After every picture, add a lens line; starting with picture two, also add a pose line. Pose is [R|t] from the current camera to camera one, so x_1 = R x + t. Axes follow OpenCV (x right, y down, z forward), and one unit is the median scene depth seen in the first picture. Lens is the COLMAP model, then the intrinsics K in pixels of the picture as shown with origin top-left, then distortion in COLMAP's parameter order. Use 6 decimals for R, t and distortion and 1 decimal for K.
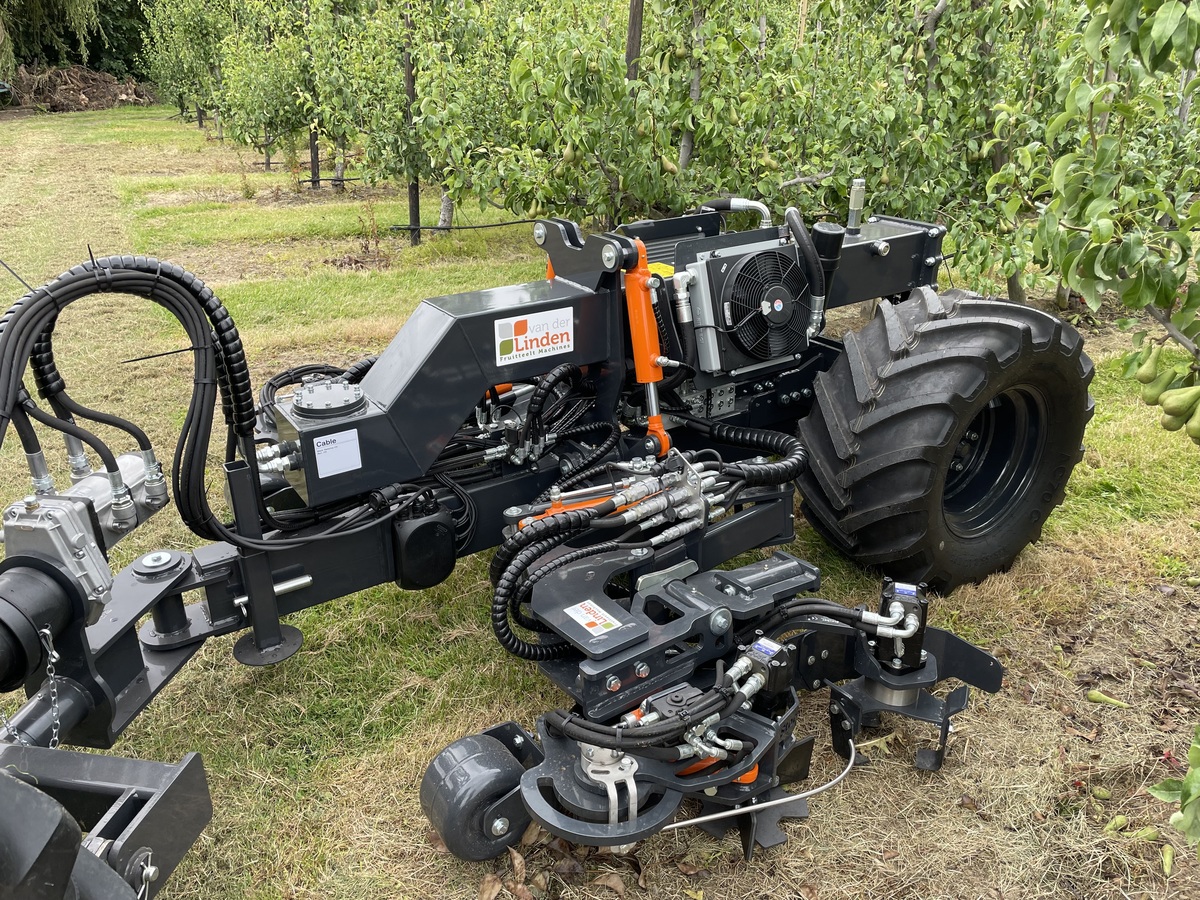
lens RADIAL K [[905.3, 0, 600.0], [0, 905.3, 450.0], [0, 0, 1]] dist [0.096309, -0.129066]
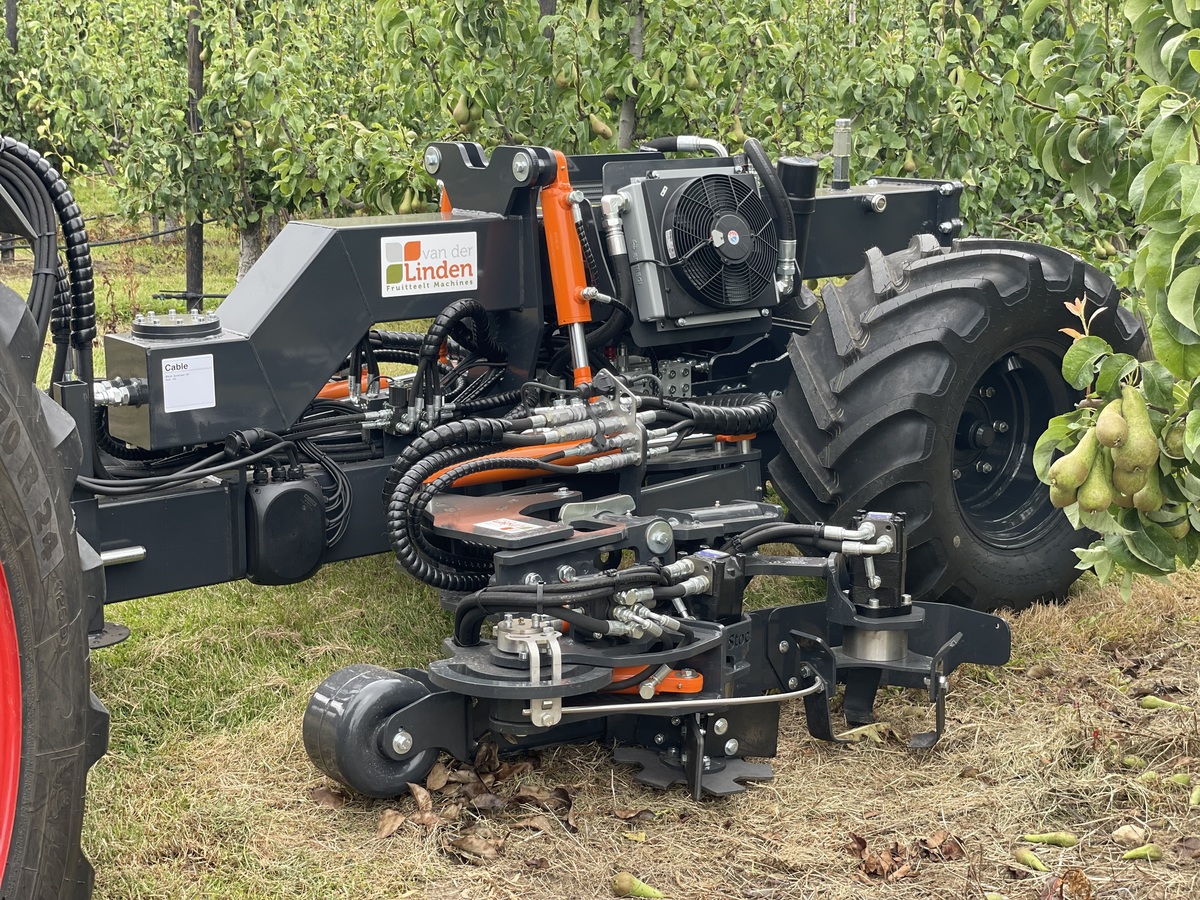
lens RADIAL K [[1798.9, 0, 600.0], [0, 1798.9, 450.0], [0, 0, 1]] dist [0.099566, -0.056536]
pose [[0.998224, -0.008896, 0.058896, -0.016124], [0.021326, 0.976615, -0.213935, 0.360719], [-0.055616, 0.214812, 0.975071, -0.498913]]
